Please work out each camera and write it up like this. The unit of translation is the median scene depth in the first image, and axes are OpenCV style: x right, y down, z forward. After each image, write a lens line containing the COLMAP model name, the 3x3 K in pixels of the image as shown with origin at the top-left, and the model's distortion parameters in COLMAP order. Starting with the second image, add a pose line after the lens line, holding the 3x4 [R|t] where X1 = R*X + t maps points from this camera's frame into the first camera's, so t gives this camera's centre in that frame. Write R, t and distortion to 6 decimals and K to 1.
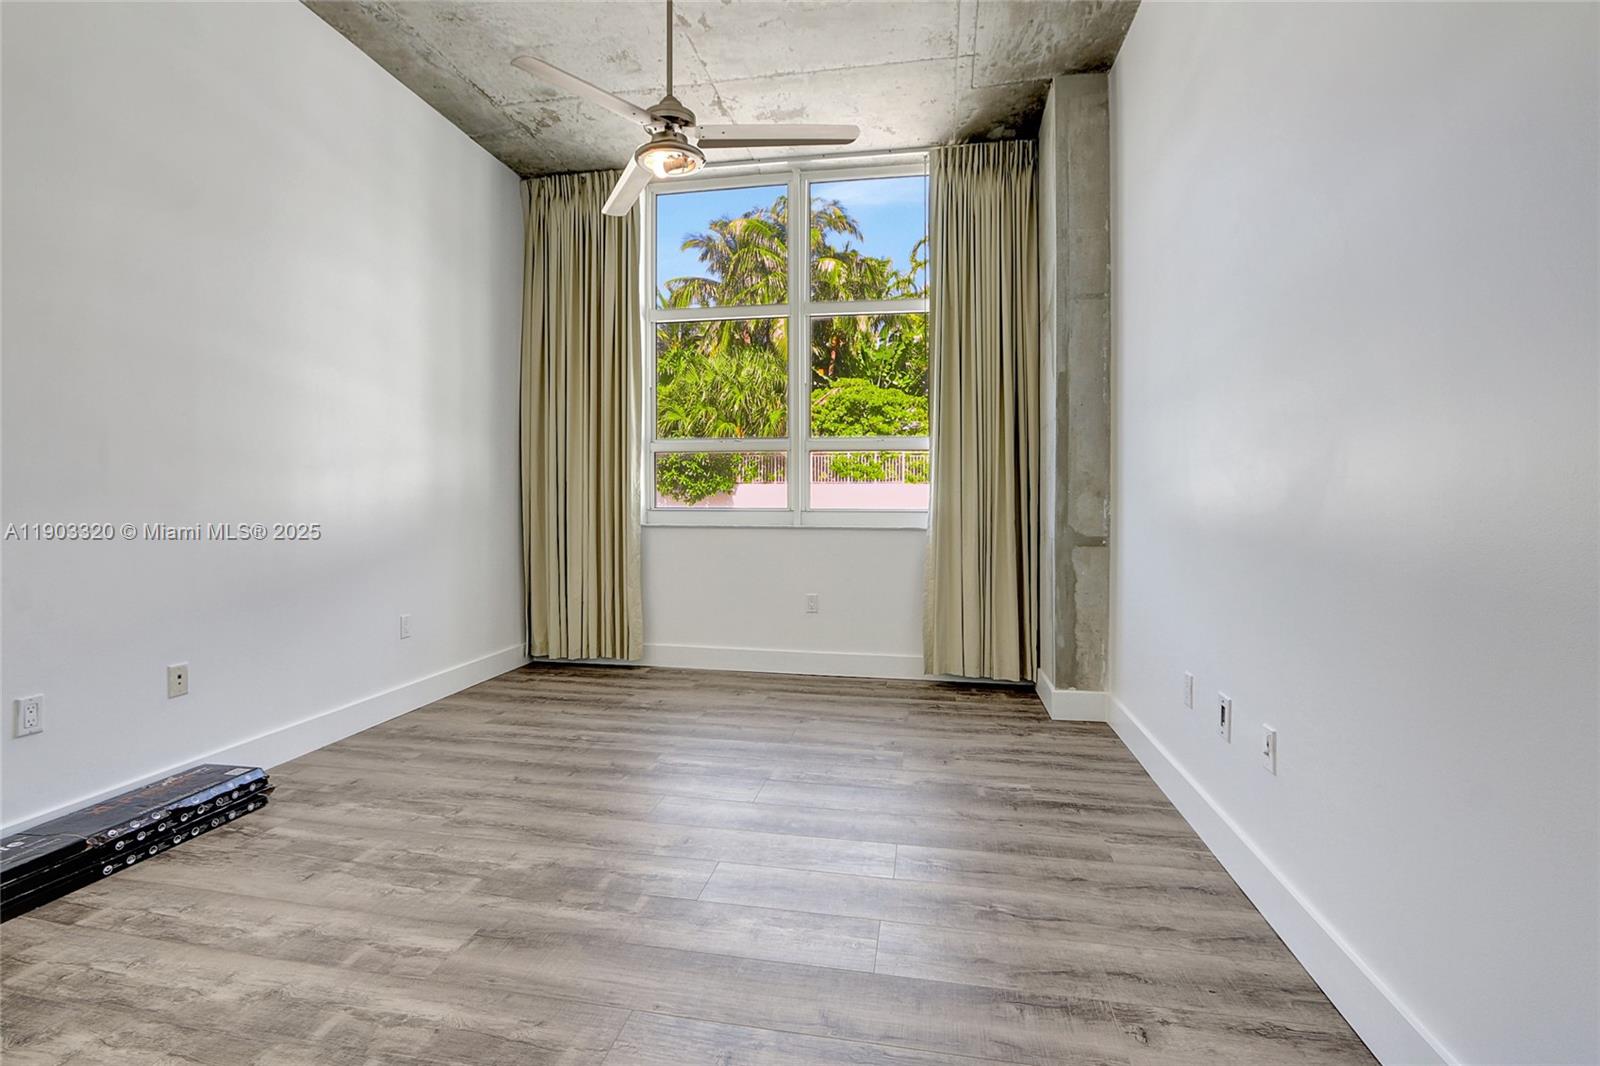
lens RADIAL K [[750.4, 0, 782.0], [0, 750.4, 512.7], [0, 0, 1]] dist [-0.013773, 0.001080]
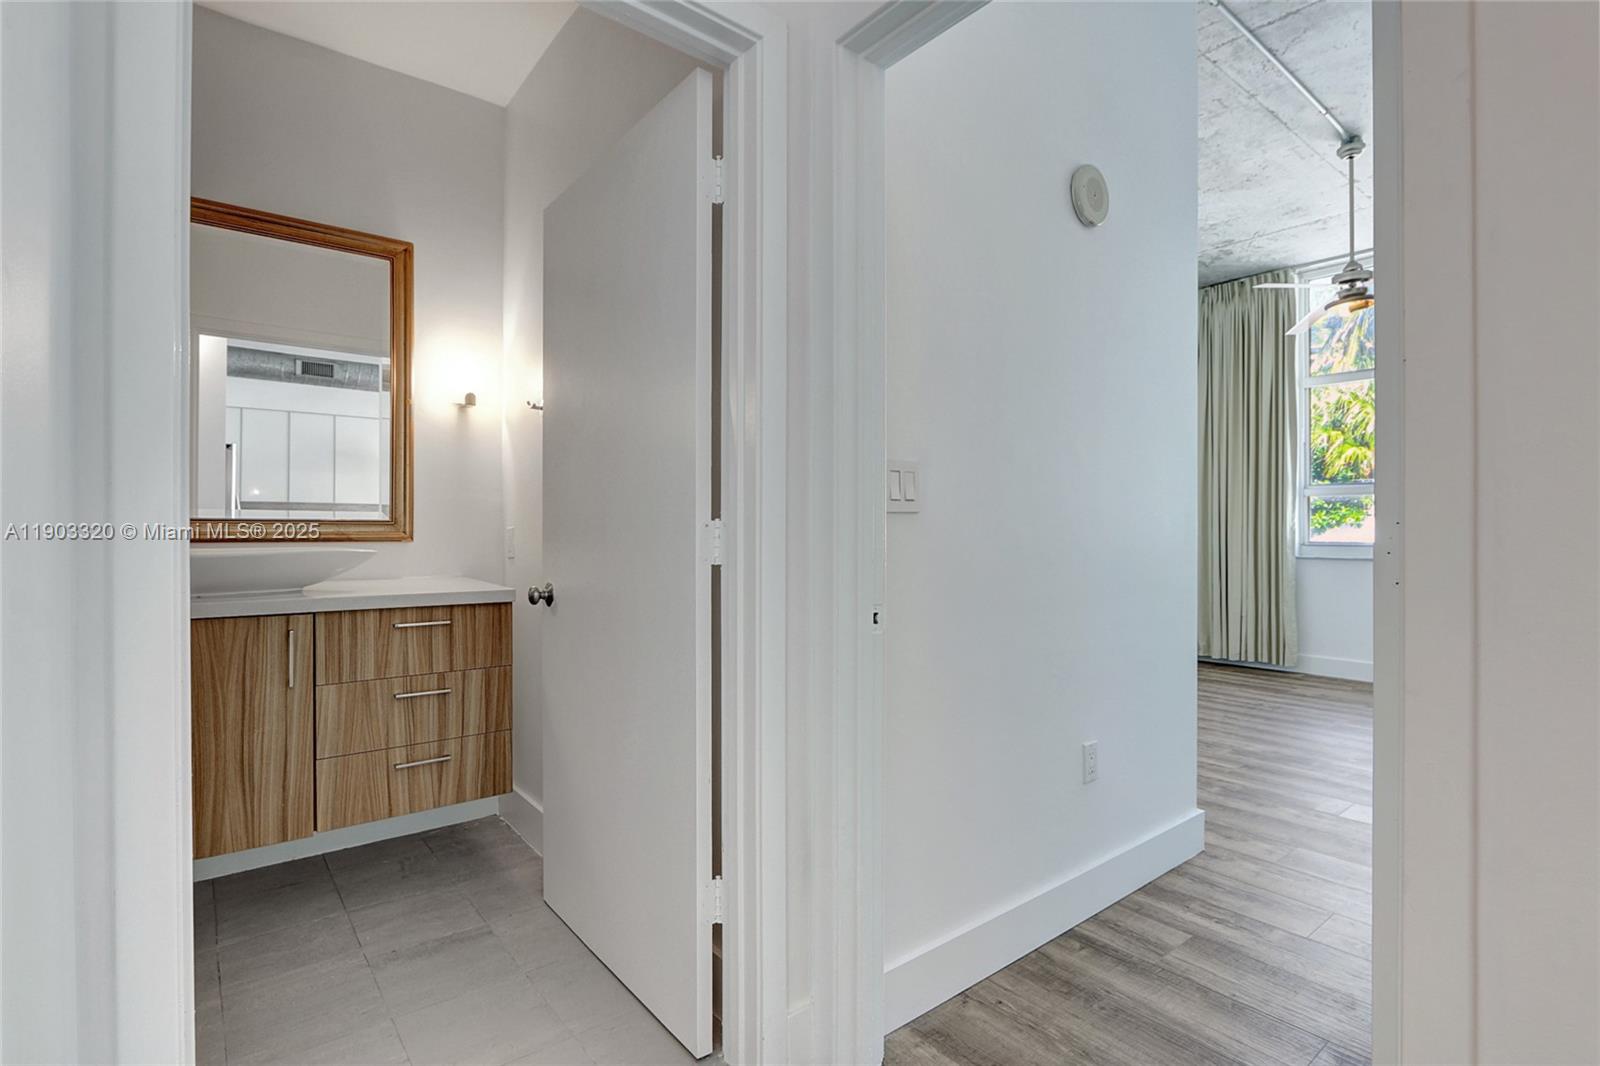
lens RADIAL K [[759.7, 0, 800.0], [0, 759.7, 533.0], [0, 0, 1]] dist [-0.006793, -0.000760]
pose [[0.766855, 0.004109, -0.641807, -0.015466], [-0.014434, 0.999837, -0.010846, 0.002513], [0.641658, 0.017582, 0.766789, -0.461150]]
